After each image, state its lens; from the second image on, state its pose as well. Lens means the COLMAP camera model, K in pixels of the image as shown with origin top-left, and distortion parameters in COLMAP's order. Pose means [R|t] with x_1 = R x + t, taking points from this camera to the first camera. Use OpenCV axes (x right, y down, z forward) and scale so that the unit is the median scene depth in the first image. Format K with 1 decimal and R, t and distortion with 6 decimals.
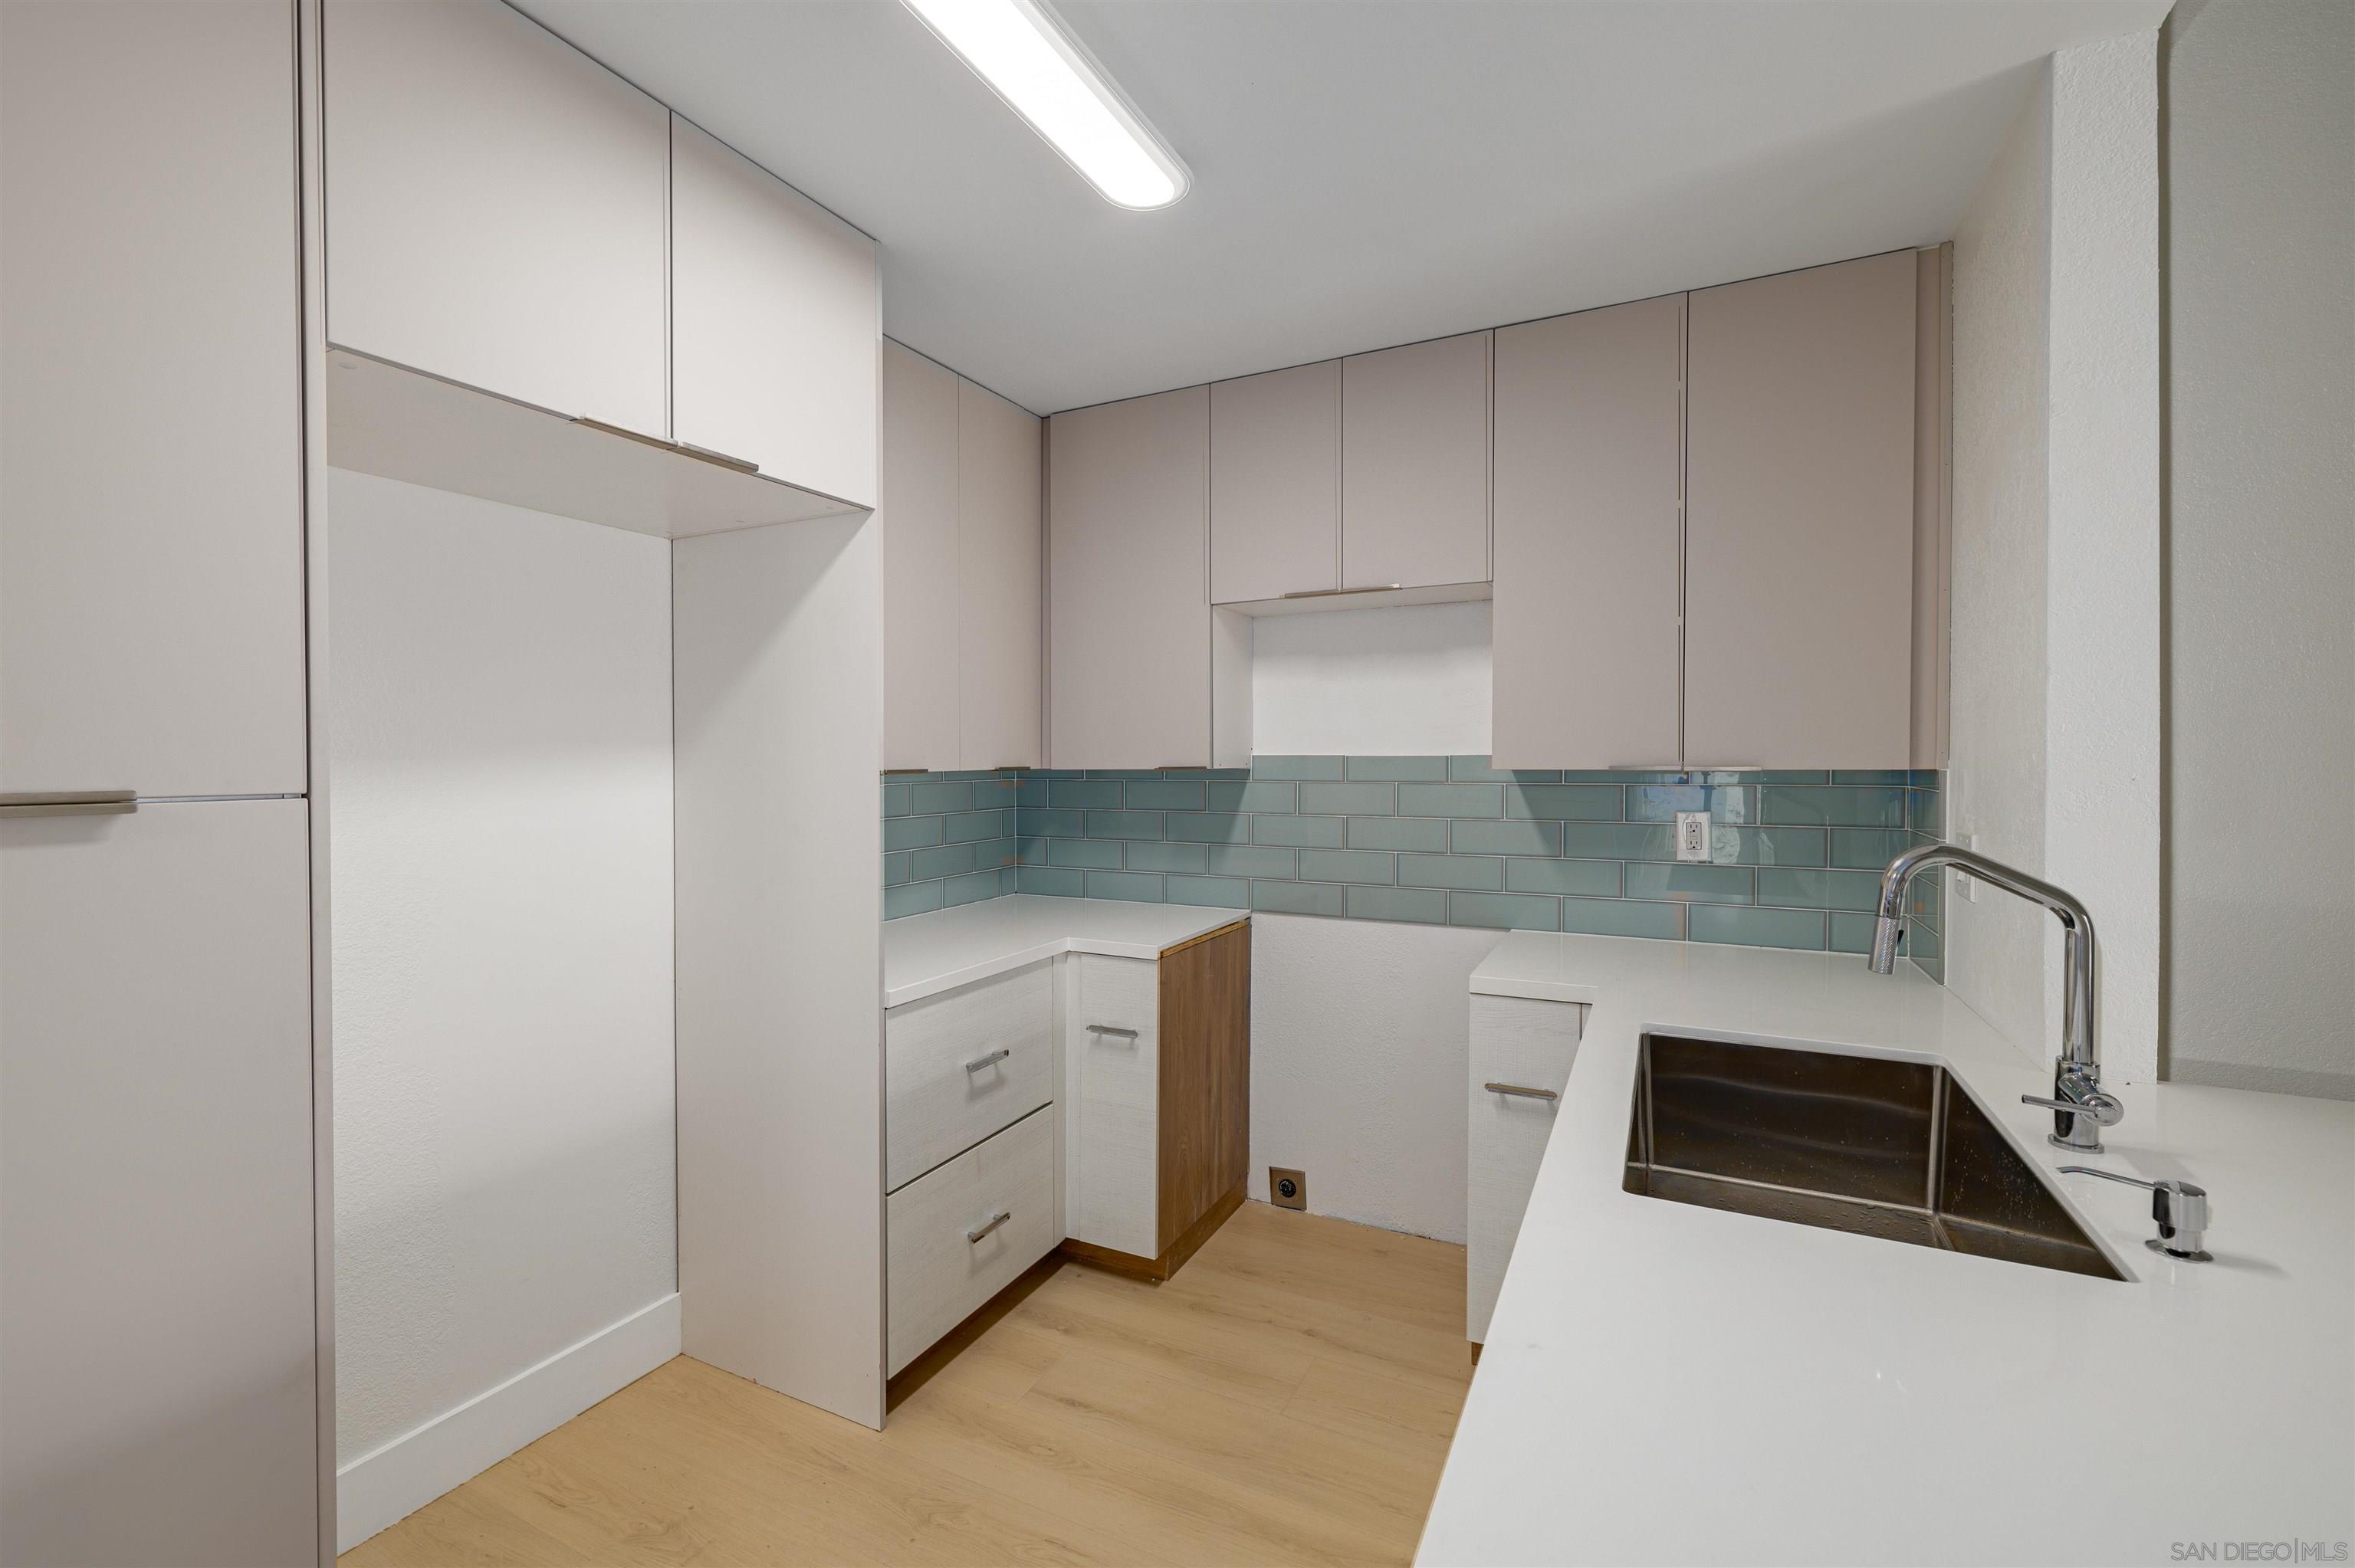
lens RADIAL K [[1002.4, 0, 1187.4], [0, 1002.4, 777.4], [0, 0, 1]] dist [-0.002727, -0.000043]
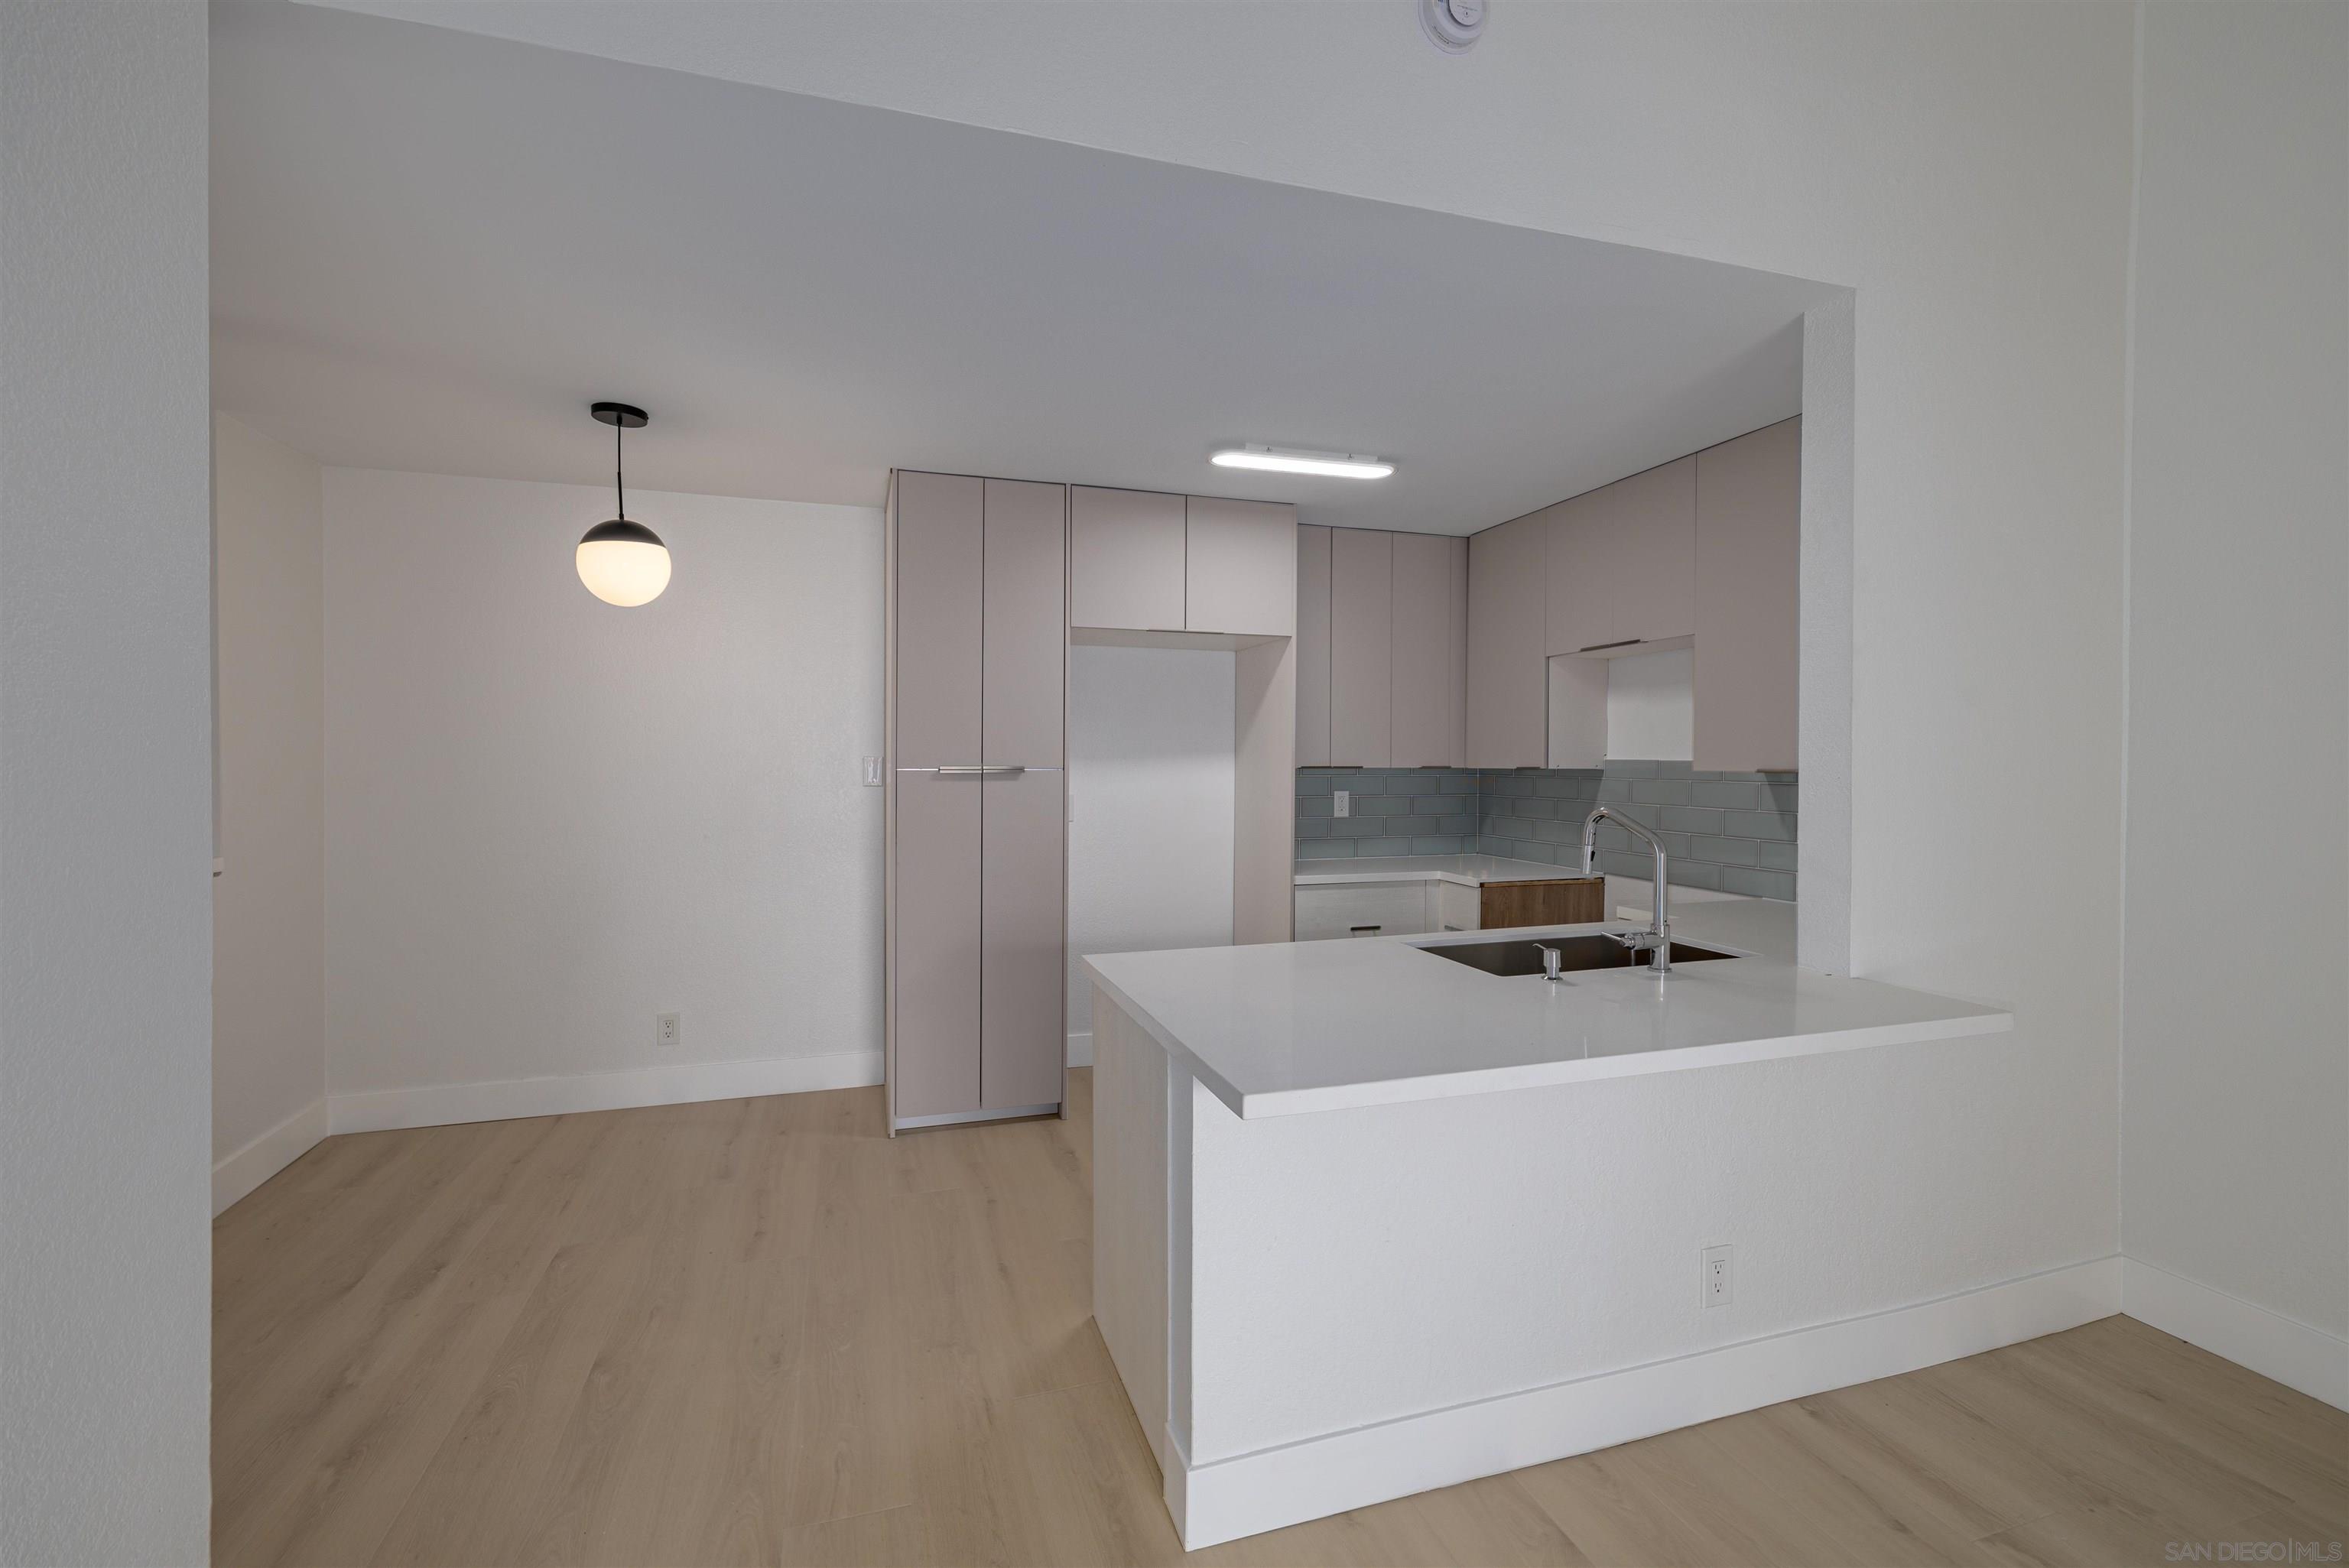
lens RADIAL K [[999.9, 0, 1176.2], [0, 999.9, 772.2], [0, 0, 1]] dist [-0.002727, -0.000043]
pose [[0.701478, 0.017347, -0.712480, 0.727005], [-0.022180, 0.999751, 0.002504, 0.005113], [0.712346, 0.014046, 0.701688, -0.436685]]
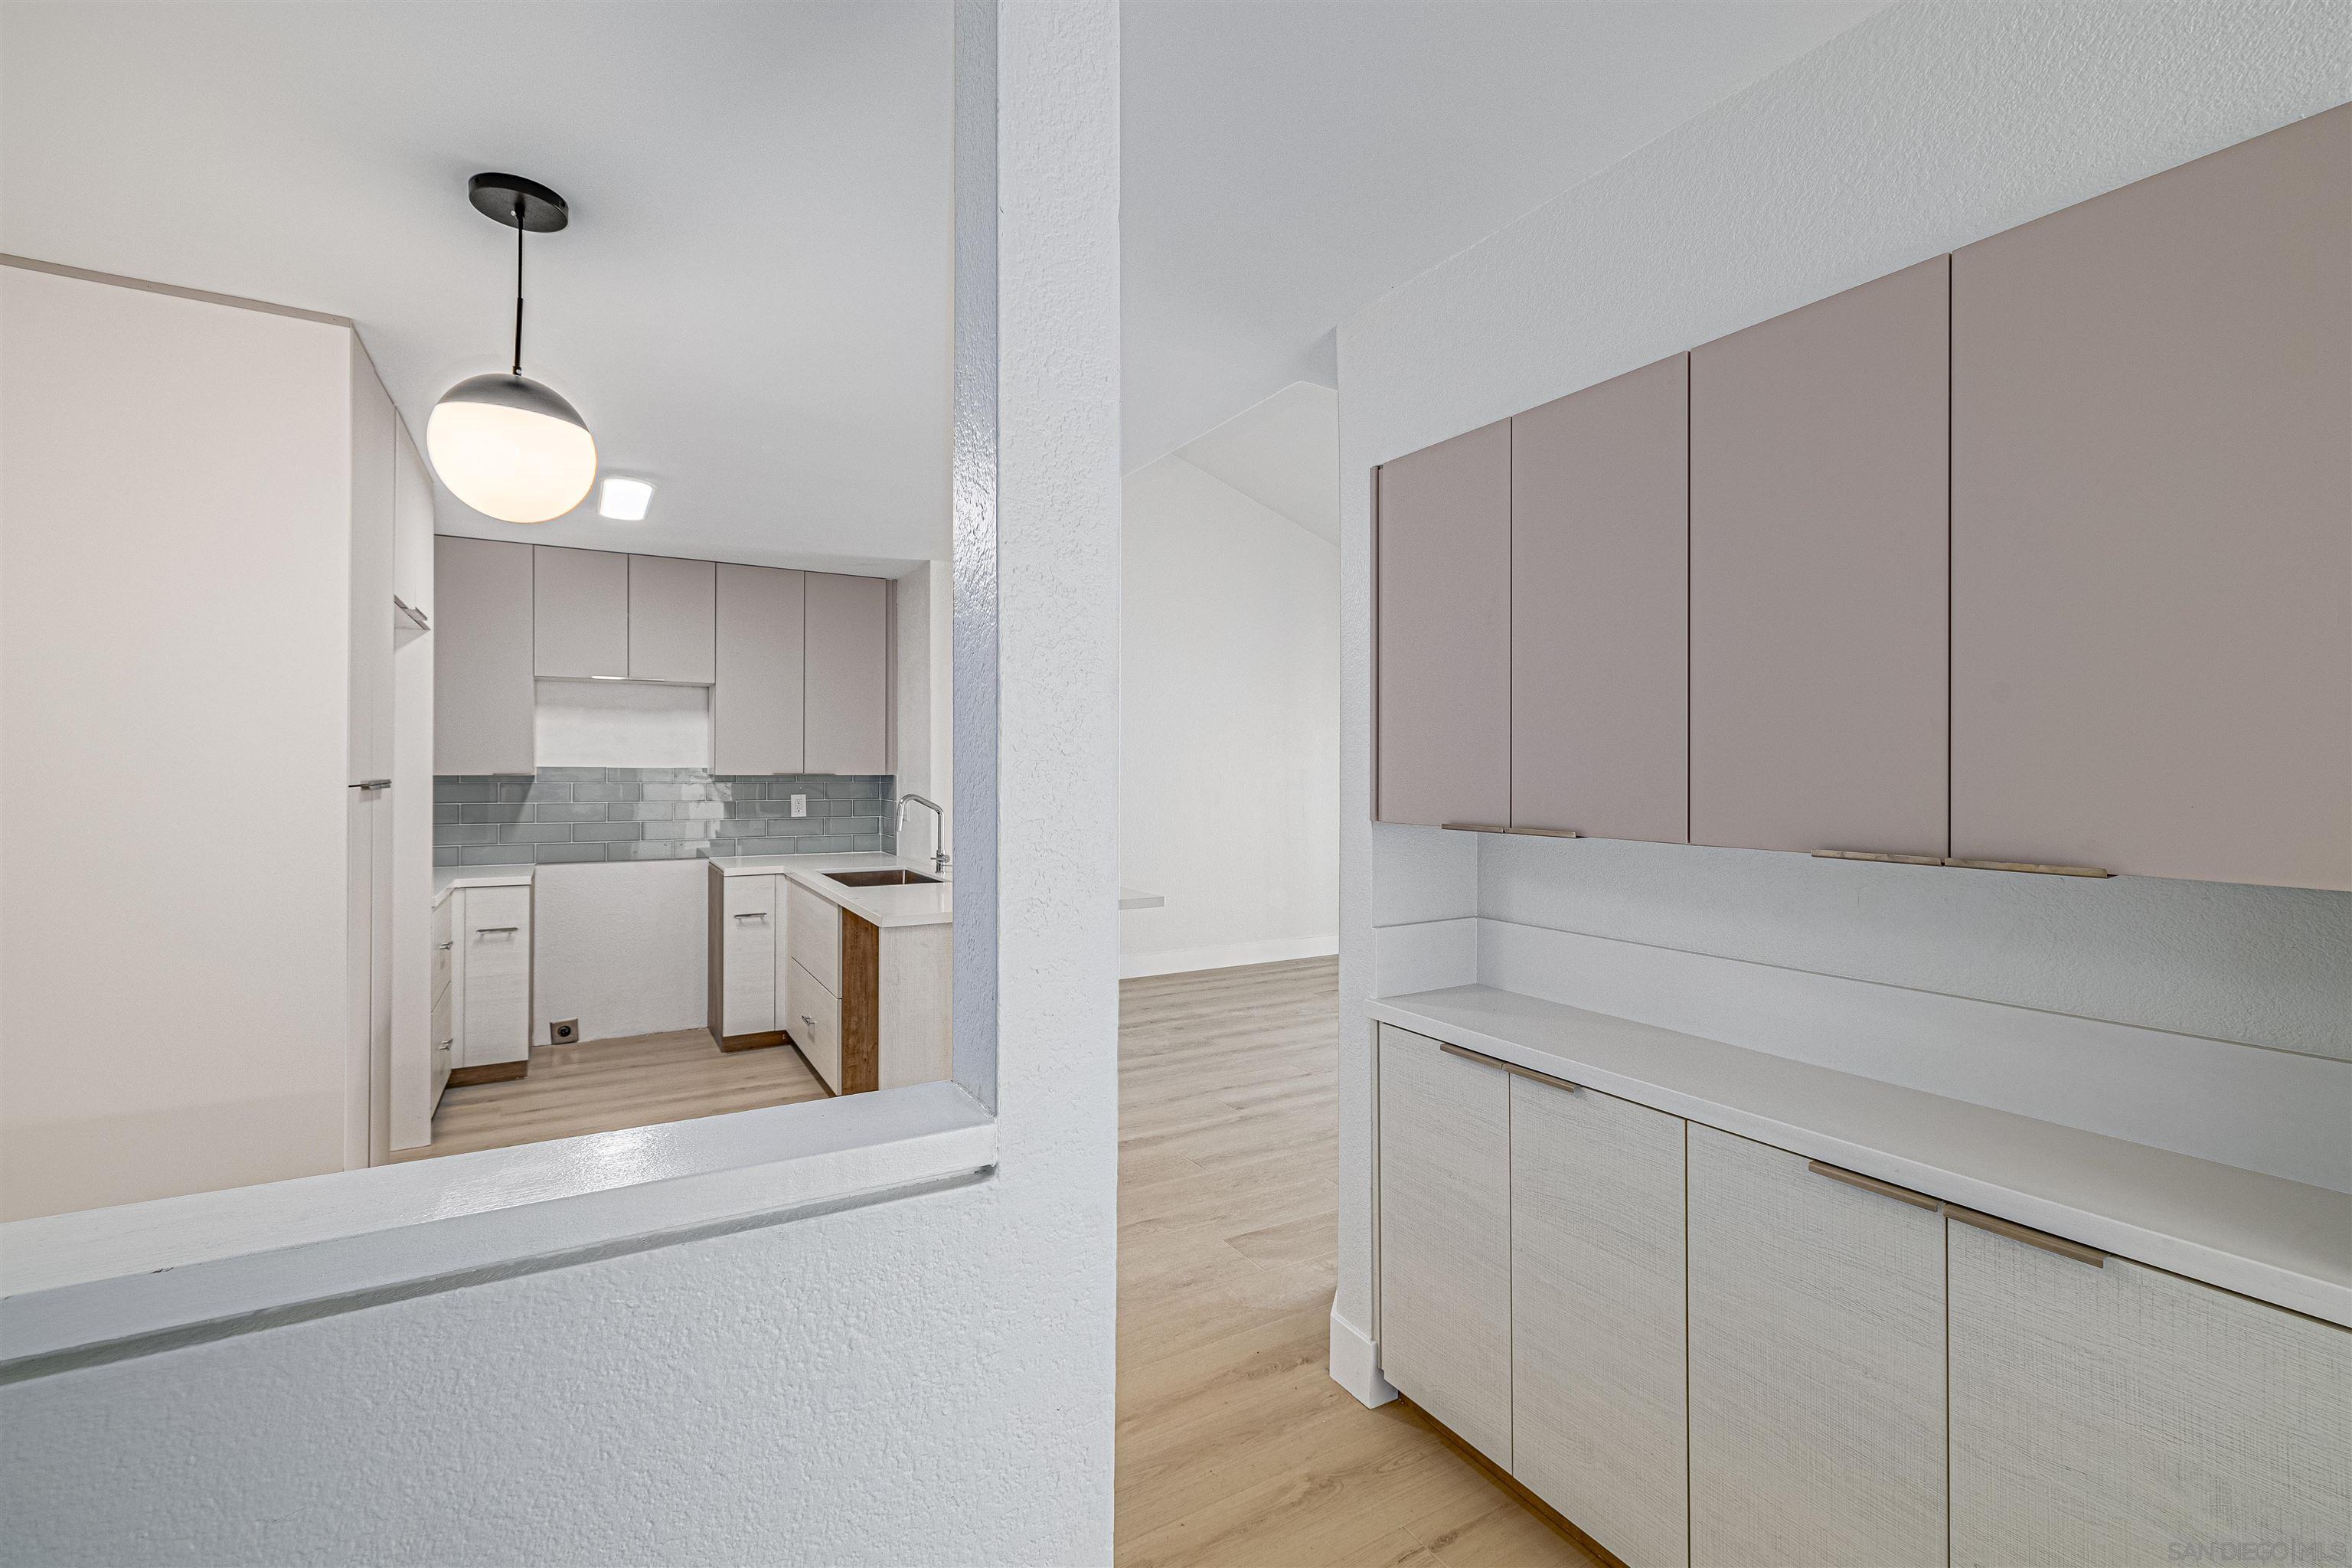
lens RADIAL K [[1001.3, 0, 1178.9], [0, 1001.3, 771.9], [0, 0, 1]] dist [-0.002727, -0.000043]
pose [[0.552317, 0.004484, 0.833622, -0.812935], [0.009864, 0.999880, -0.011913, 0.017840], [-0.833576, 0.014803, 0.552207, -0.851431]]
